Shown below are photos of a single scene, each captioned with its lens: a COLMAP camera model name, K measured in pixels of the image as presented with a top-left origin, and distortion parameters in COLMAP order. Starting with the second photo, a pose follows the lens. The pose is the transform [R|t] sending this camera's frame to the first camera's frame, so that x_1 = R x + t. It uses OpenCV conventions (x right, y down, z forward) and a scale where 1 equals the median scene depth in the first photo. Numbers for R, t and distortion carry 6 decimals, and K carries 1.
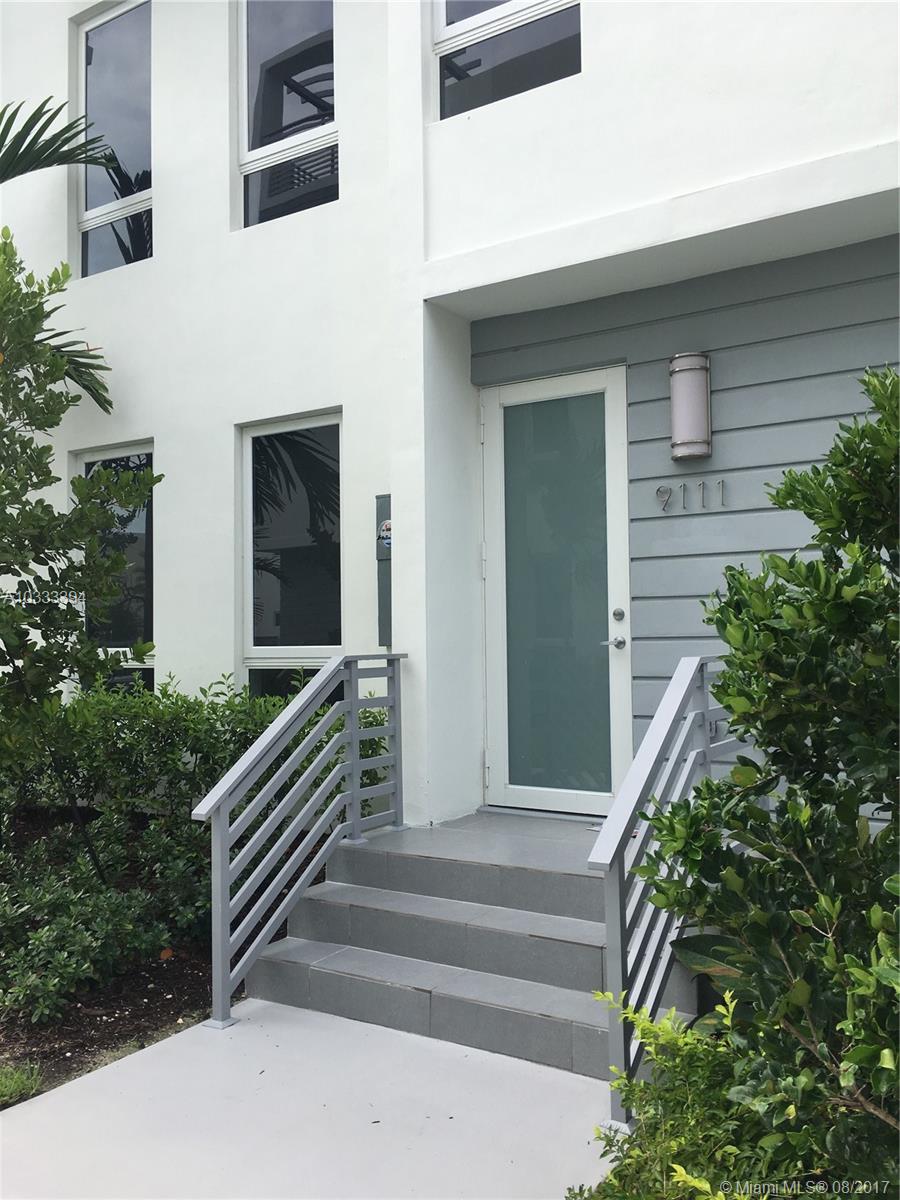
lens RADIAL K [[1035.8, 0, 450.0], [0, 1035.8, 600.0], [0, 0, 1]] dist [0.077056, -0.110397]
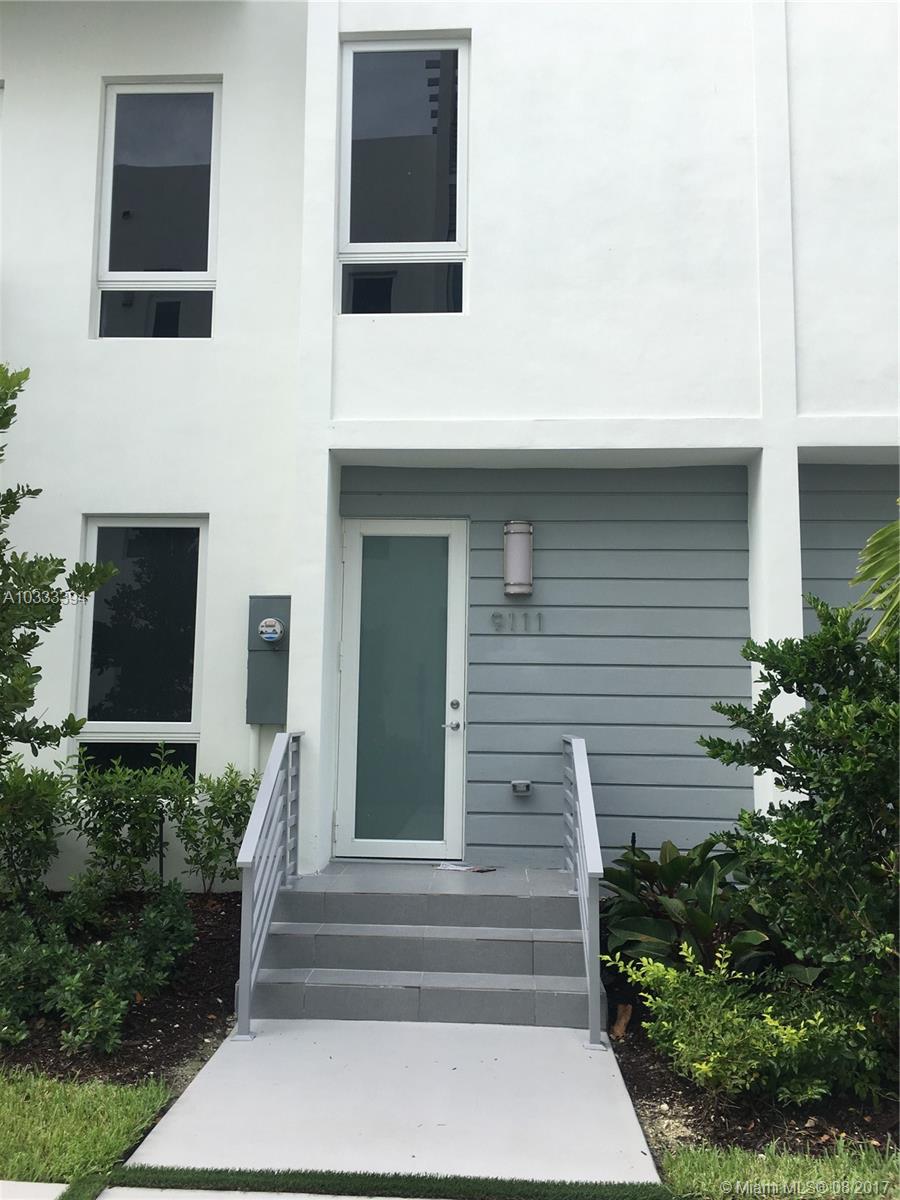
lens RADIAL K [[1035.8, 0, 450.0], [0, 1035.8, 600.0], [0, 0, 1]] dist [0.077056, -0.110397]
pose [[0.860279, 0.082299, 0.503137, -0.524191], [-0.044670, 0.995257, -0.086419, -0.004015], [-0.507863, 0.051869, 0.859875, -0.148429]]
